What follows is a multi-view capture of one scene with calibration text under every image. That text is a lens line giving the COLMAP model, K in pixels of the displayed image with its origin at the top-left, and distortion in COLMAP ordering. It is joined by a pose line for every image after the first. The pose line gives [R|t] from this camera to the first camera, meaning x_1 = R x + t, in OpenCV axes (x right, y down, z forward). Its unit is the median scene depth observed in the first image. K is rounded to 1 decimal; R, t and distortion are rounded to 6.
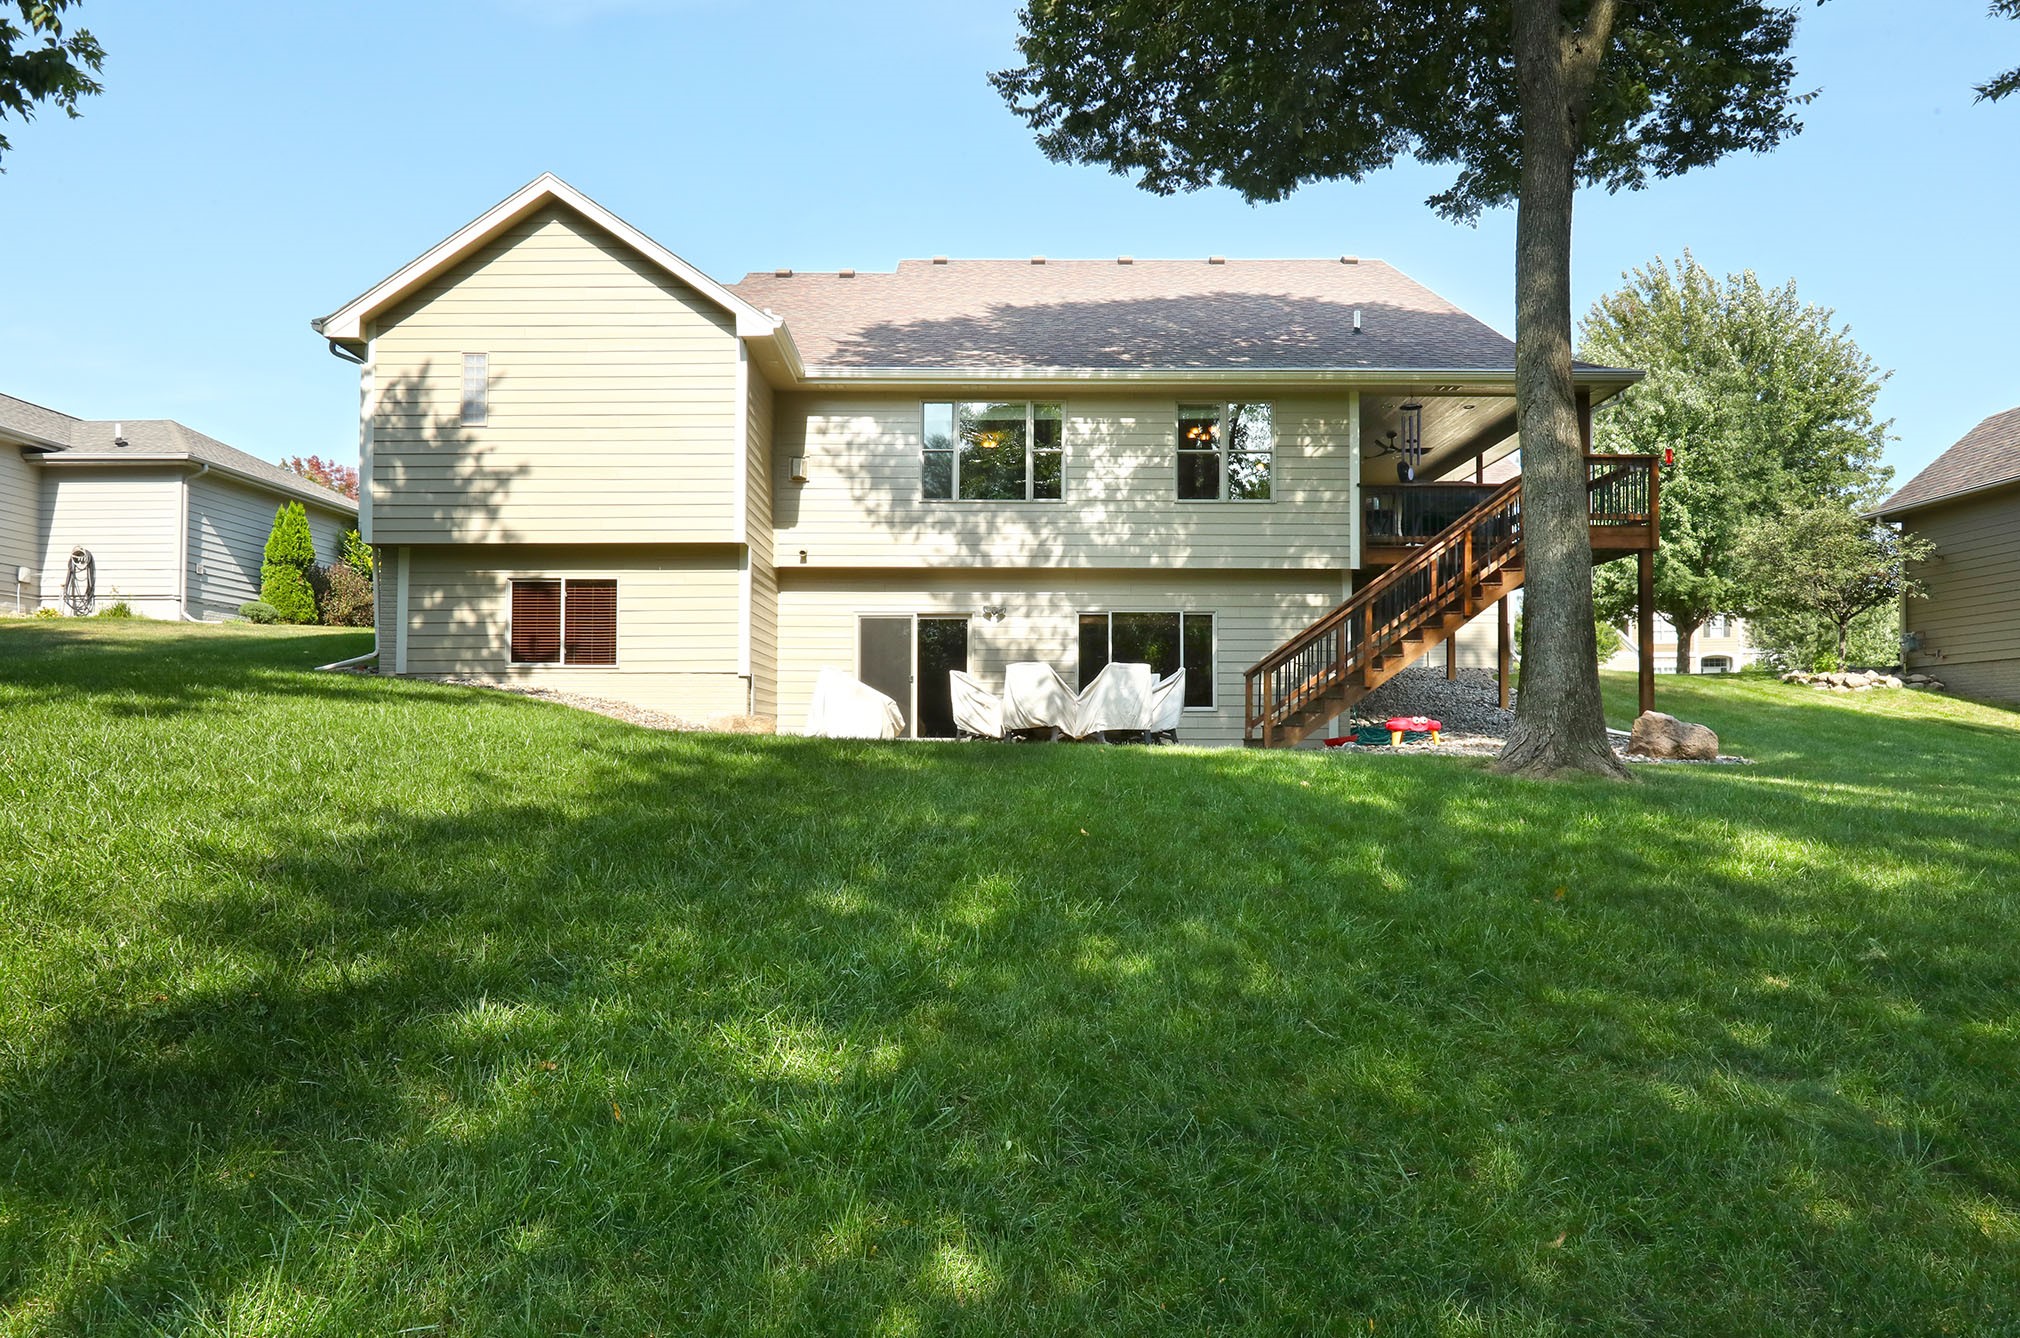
lens RADIAL K [[1280.5, 0, 1009.3], [0, 1280.5, 672.0], [0, 0, 1]] dist [0.000623, 0.000015]
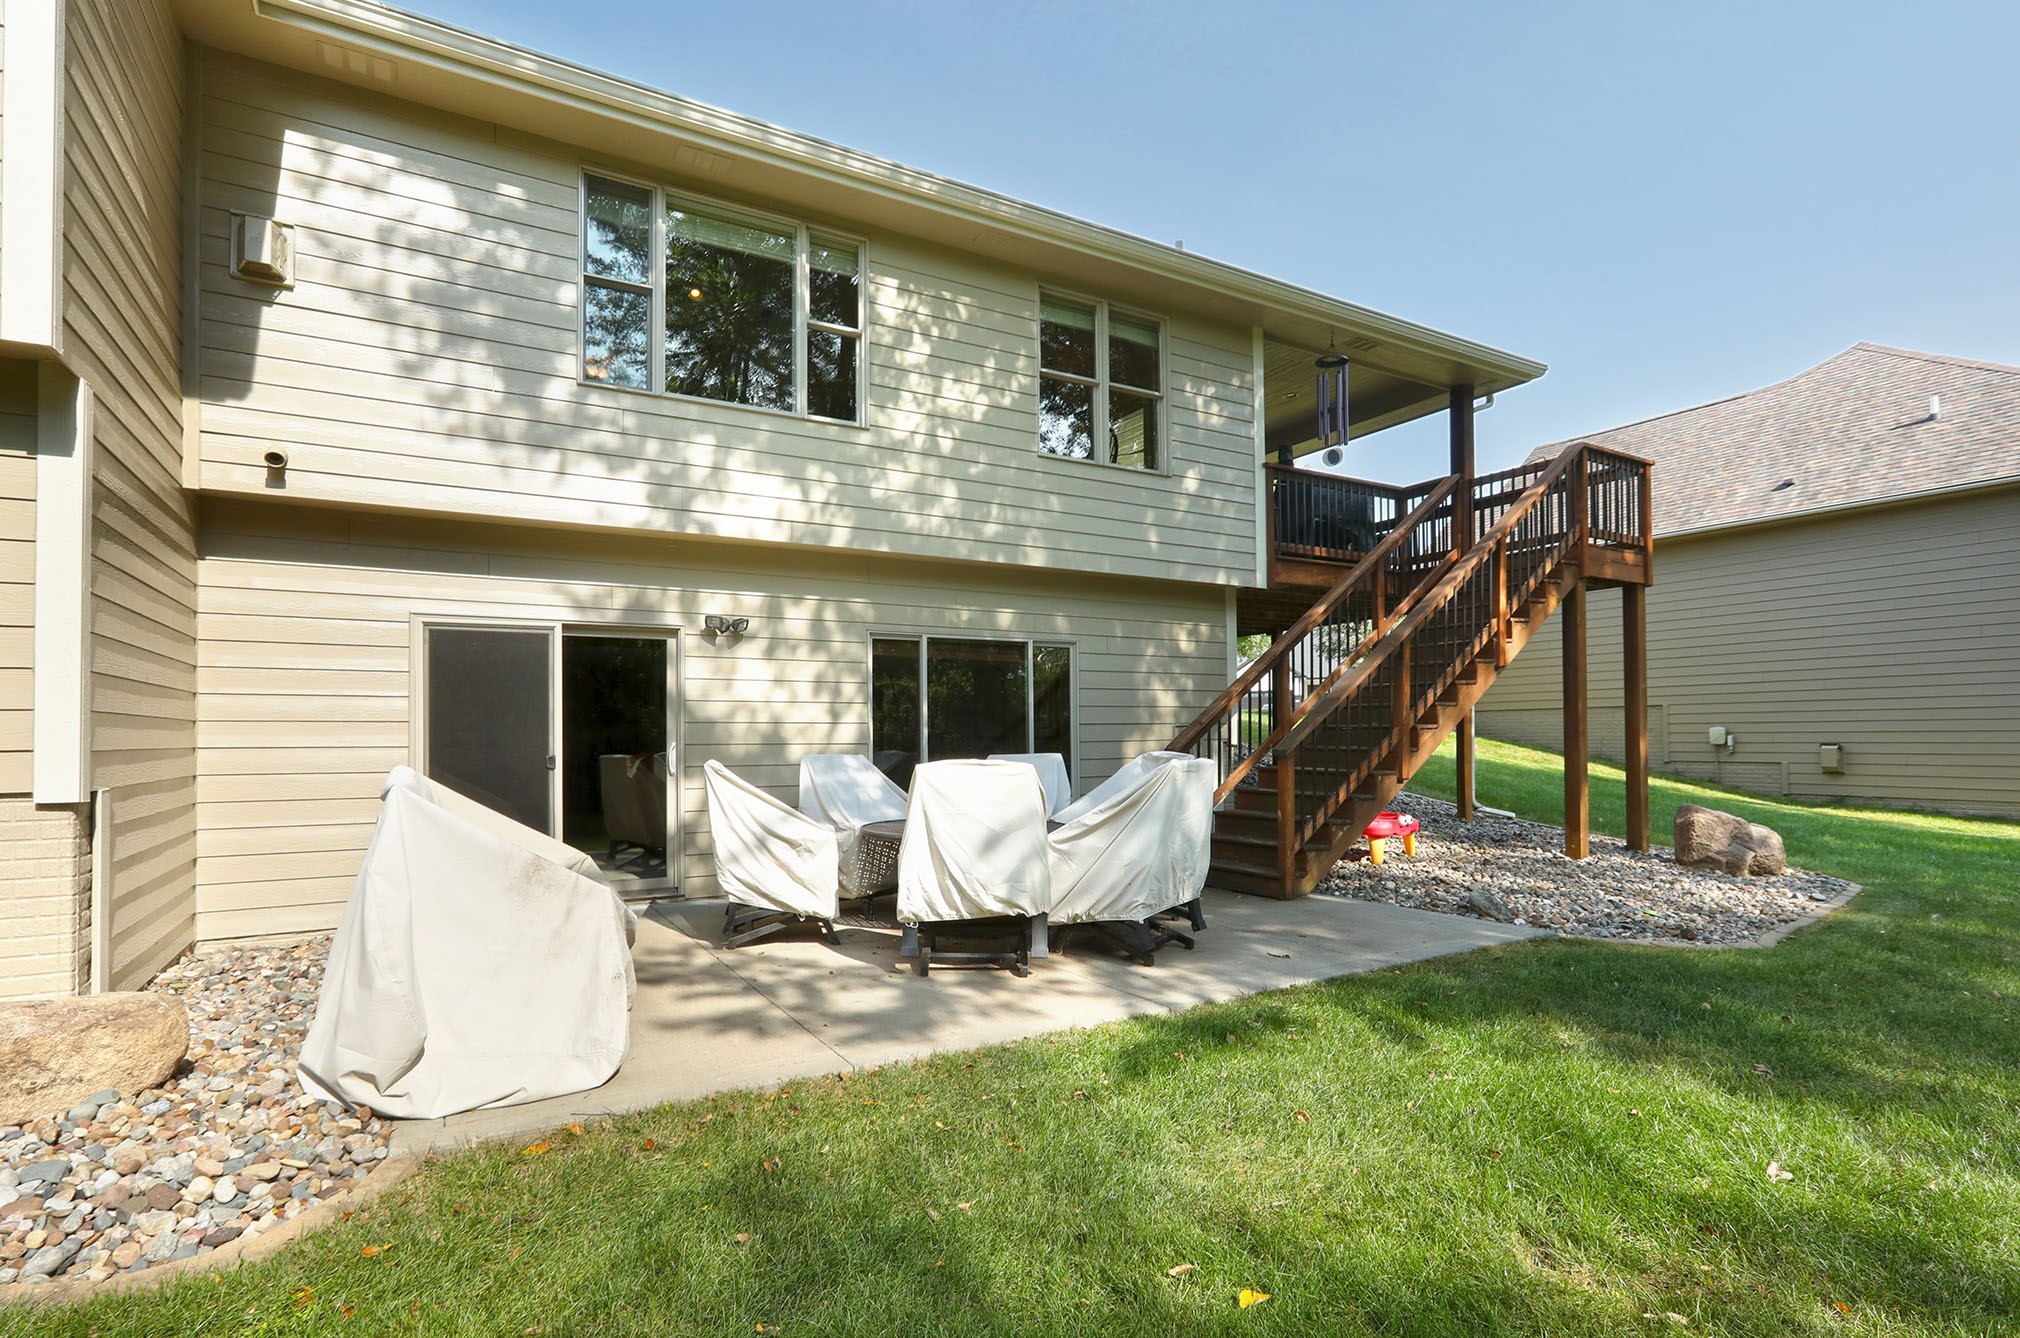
lens RADIAL K [[989.8, 0, 1008.5], [0, 989.8, 716.6], [0, 0, 1]] dist [-0.002796, -0.000514]
pose [[0.860469, 0.001338, 0.509501, -0.118348], [-0.030827, 0.998301, 0.049440, -0.034383], [-0.508569, -0.058248, 0.859049, 0.597968]]
